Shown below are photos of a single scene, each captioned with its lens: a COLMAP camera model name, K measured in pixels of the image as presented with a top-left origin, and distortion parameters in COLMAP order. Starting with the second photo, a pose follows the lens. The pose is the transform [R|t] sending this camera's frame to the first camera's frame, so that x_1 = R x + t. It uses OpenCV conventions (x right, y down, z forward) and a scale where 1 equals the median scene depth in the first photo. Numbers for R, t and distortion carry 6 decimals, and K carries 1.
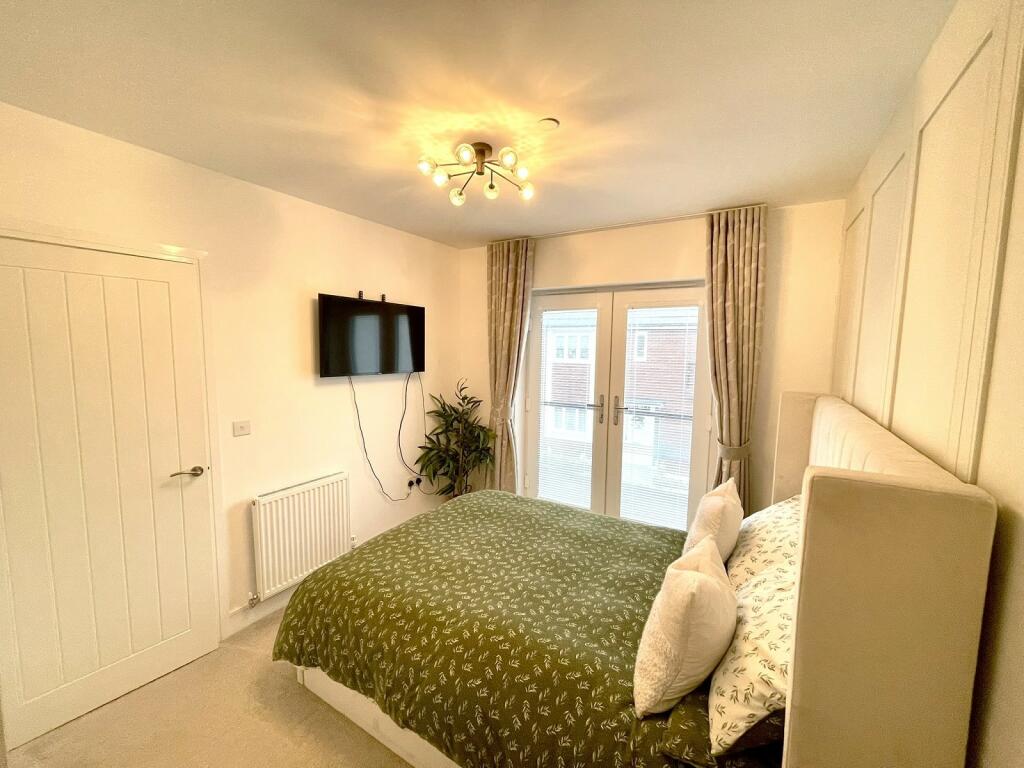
lens RADIAL K [[411.8, 0, 512.0], [0, 411.8, 384.0], [0, 0, 1]] dist [0.001988, 0.000319]
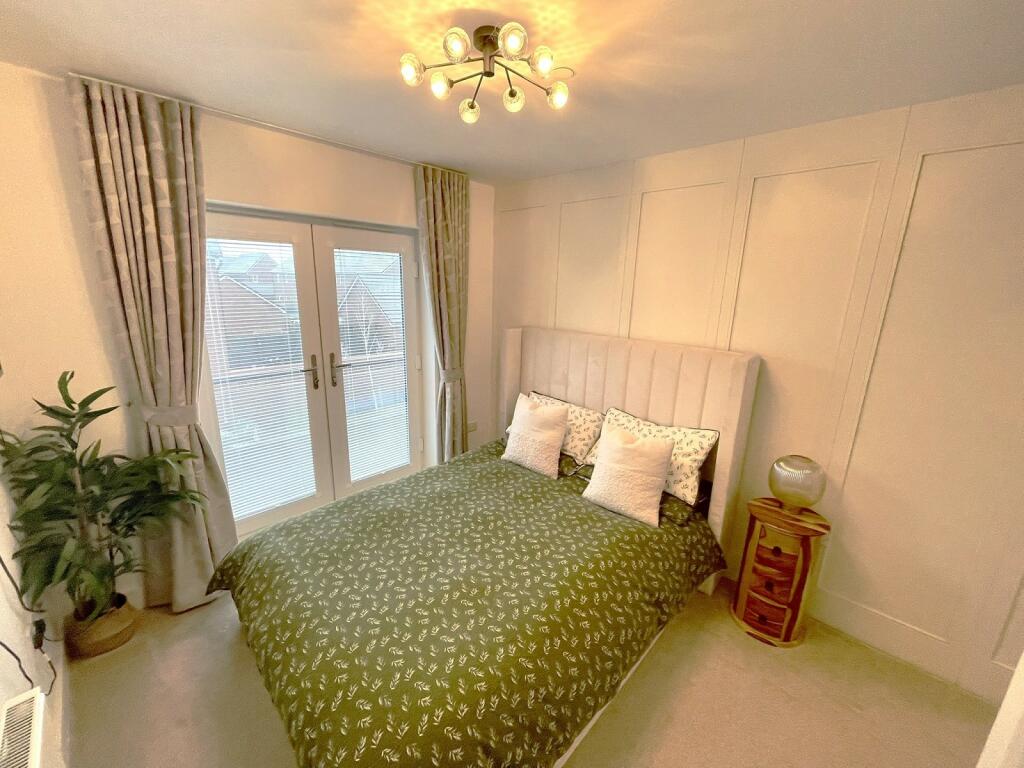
lens RADIAL K [[411.8, 0, 512.0], [0, 411.8, 384.0], [0, 0, 1]] dist [0.001988, 0.000319]
pose [[0.221503, -0.244280, 0.944068, -0.498547], [0.068083, 0.969627, 0.234920, -0.084830], [-0.972780, 0.012240, 0.231406, 0.447145]]
